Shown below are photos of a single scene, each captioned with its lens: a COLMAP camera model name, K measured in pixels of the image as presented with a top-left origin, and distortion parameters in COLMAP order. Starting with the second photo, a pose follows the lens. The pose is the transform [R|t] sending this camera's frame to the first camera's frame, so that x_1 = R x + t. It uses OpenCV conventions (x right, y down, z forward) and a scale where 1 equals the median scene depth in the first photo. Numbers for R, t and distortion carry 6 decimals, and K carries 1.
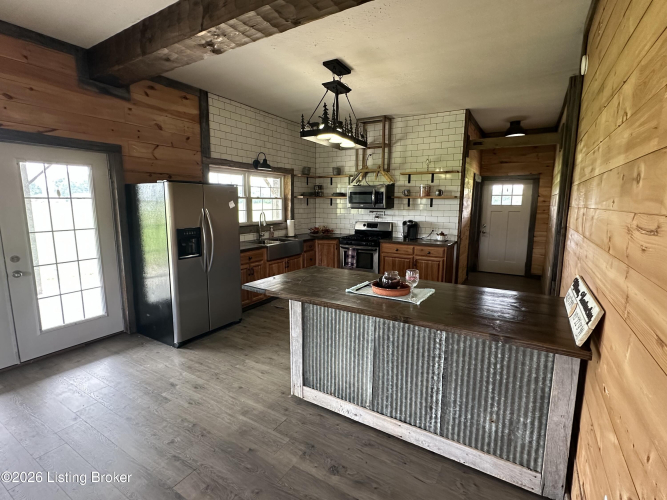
lens RADIAL K [[322.4, 0, 333.3], [0, 322.4, 248.3], [0, 0, 1]] dist [-0.003345, -0.000297]
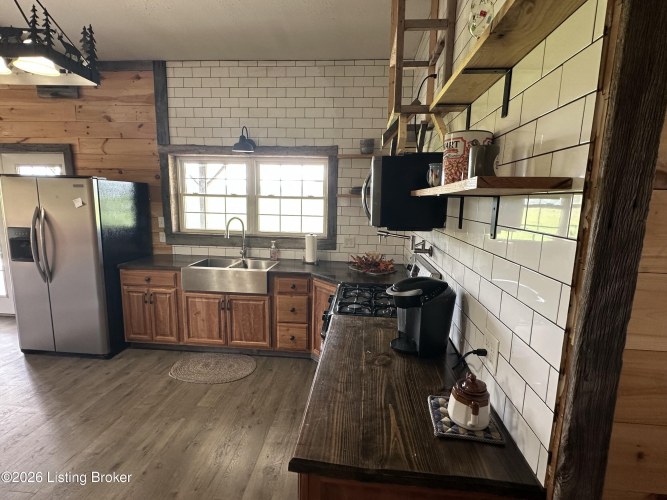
lens RADIAL K [[322.4, 0, 334.2], [0, 322.4, 246.3], [0, 0, 1]] dist [-0.003345, -0.000297]
pose [[0.448616, 0.134510, -0.883544, 0.444480], [-0.148213, 0.986117, 0.074871, -0.127810], [0.881349, 0.097365, 0.462324, 0.841199]]
